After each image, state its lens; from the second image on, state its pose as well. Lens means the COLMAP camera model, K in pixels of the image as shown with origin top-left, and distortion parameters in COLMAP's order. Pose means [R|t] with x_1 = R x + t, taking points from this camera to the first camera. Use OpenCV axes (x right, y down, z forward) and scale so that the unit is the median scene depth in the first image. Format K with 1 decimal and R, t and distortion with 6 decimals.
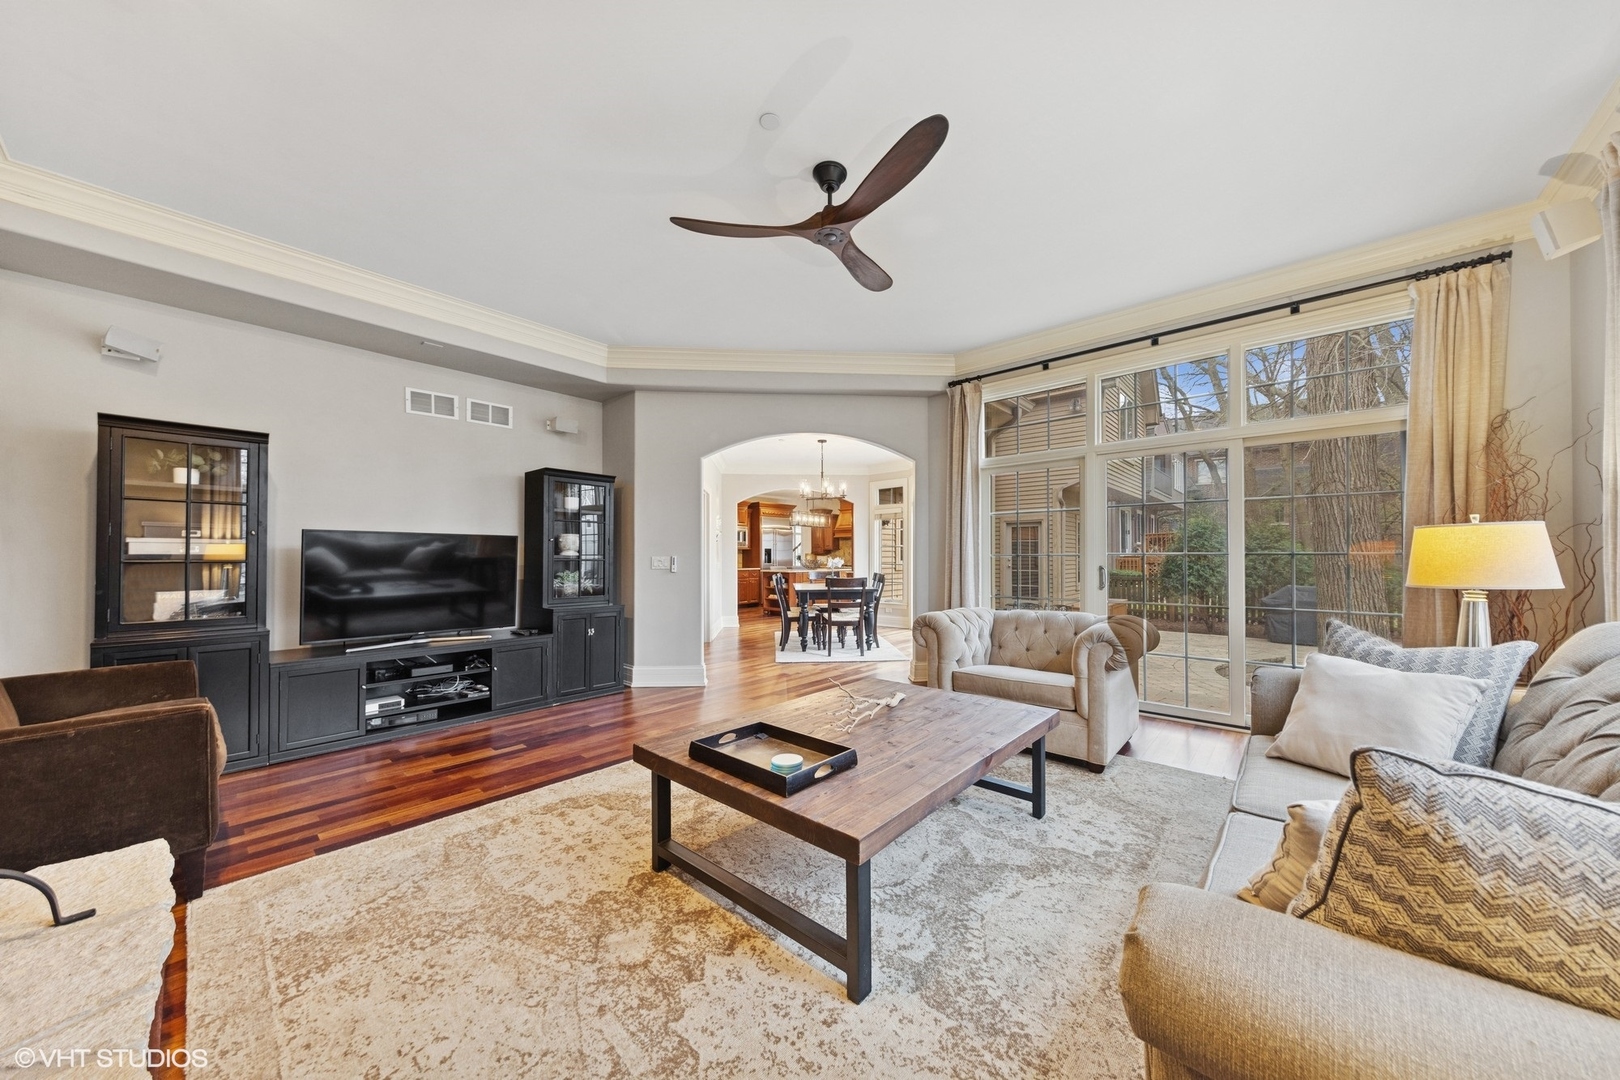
lens RADIAL K [[549.8, 0, 807.7], [0, 549.8, 549.7], [0, 0, 1]] dist [-0.000434, 0.000019]
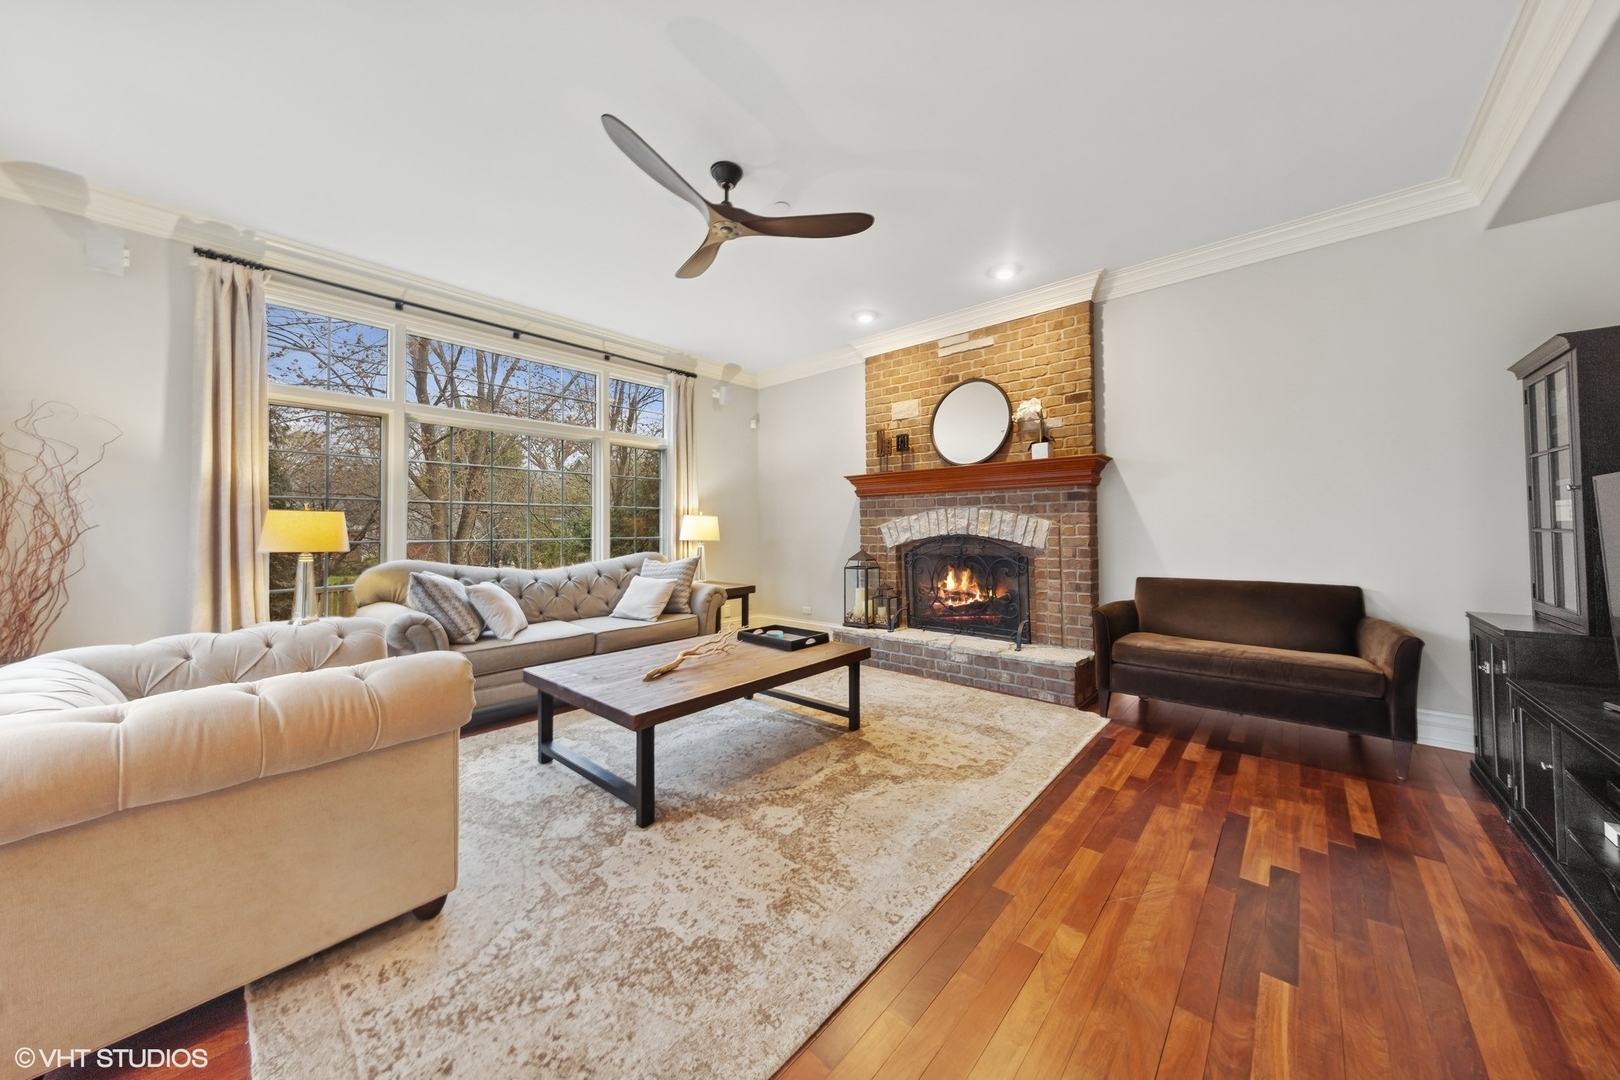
lens RADIAL K [[549.8, 0, 812.0], [0, 549.8, 531.4], [0, 0, 1]] dist [-0.000434, 0.000019]
pose [[-0.999979, 0.004044, 0.005143, -0.128899], [0.003978, 0.999909, -0.012869, 0.035076], [-0.005195, -0.012848, -0.999904, 2.092122]]
